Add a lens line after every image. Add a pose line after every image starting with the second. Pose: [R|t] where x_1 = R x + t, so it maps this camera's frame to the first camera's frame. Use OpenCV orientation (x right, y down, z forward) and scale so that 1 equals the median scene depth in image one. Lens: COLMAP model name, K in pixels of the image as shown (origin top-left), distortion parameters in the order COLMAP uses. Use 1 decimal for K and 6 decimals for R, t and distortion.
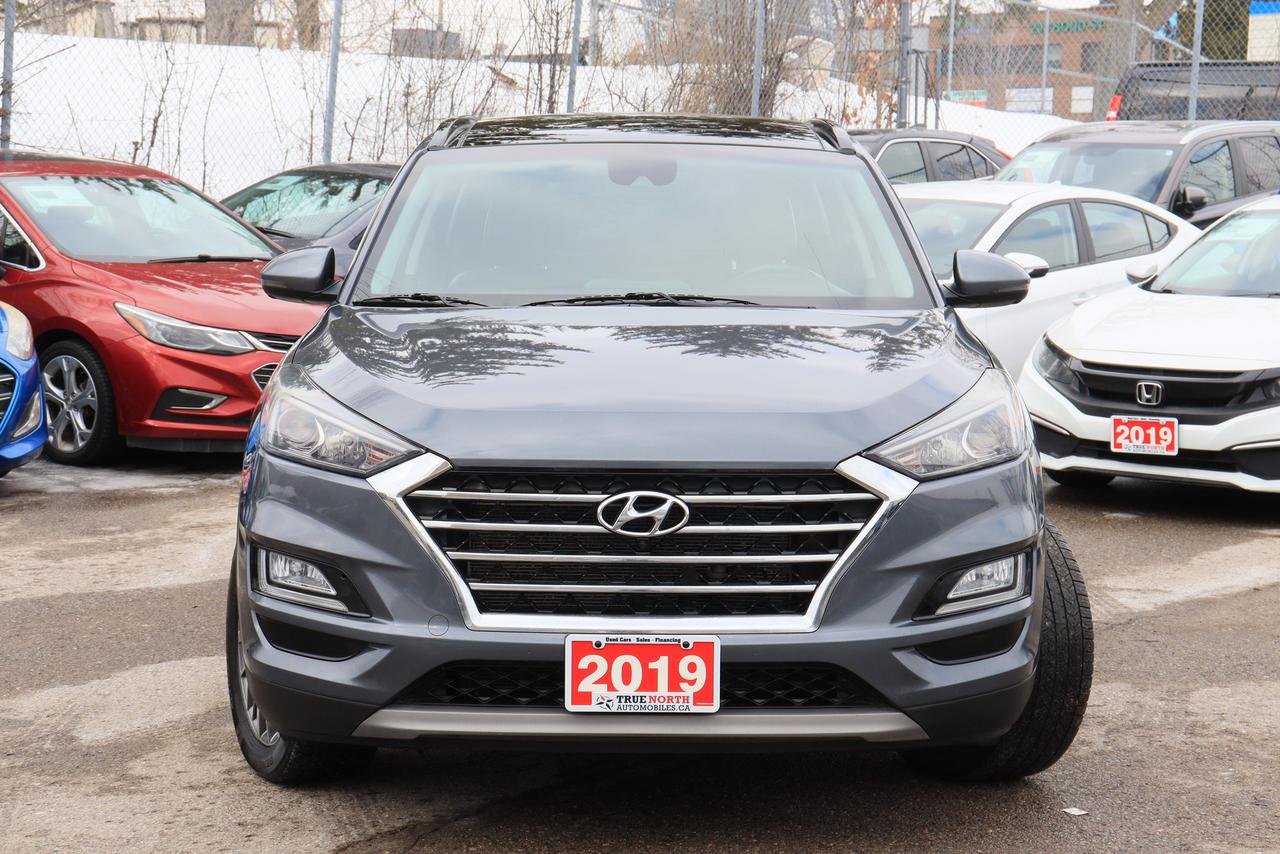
lens RADIAL K [[2408.1, 0, 644.8], [0, 2408.1, 431.9], [0, 0, 1]] dist [0.178948, 0.000000]
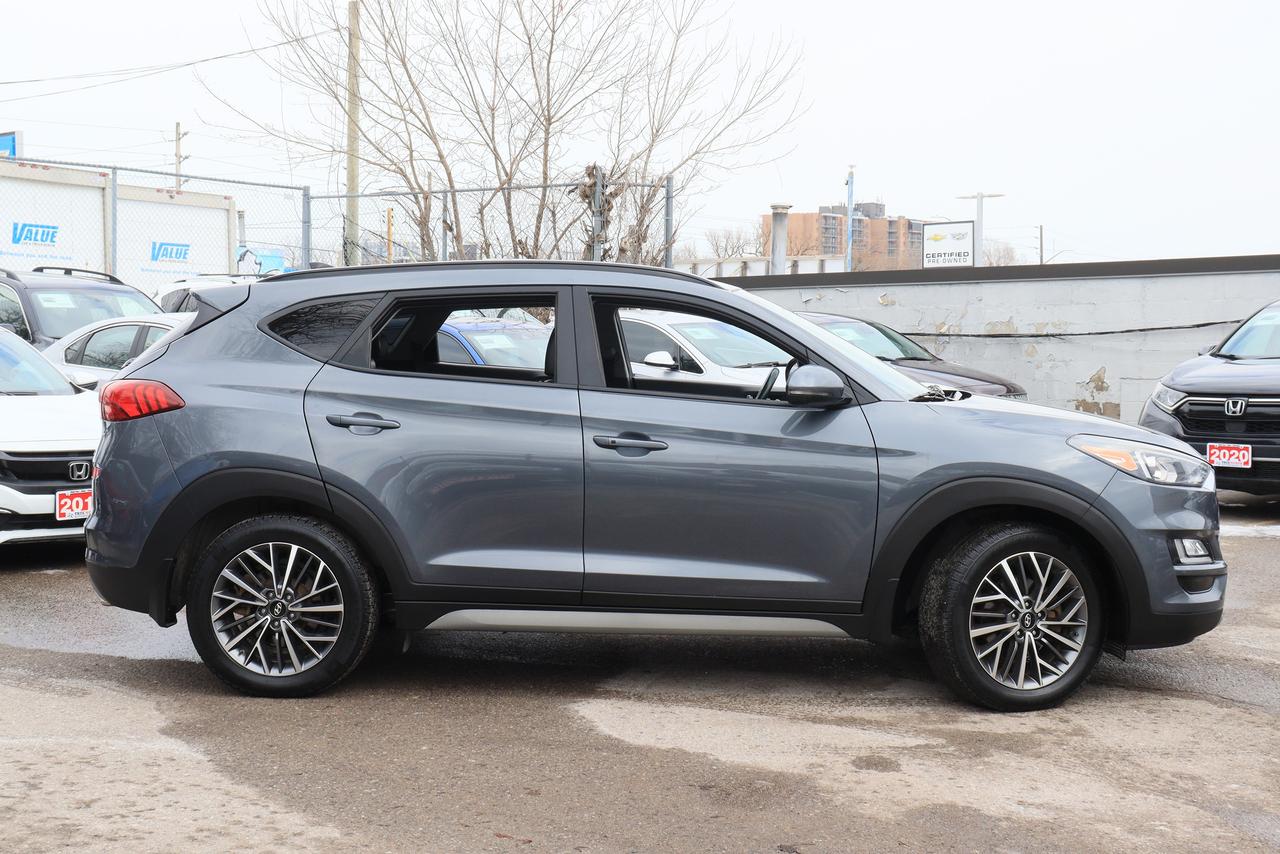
lens RADIAL K [[1694.5, 0, 647.1], [0, 1694.5, 430.7], [0, 0, 1]] dist [0.045214, 0.000000]
pose [[0.075780, -0.065014, 0.995003, -1.429817], [0.089149, 0.994318, 0.058180, -0.135041], [-0.993131, 0.084295, 0.081145, 1.328463]]
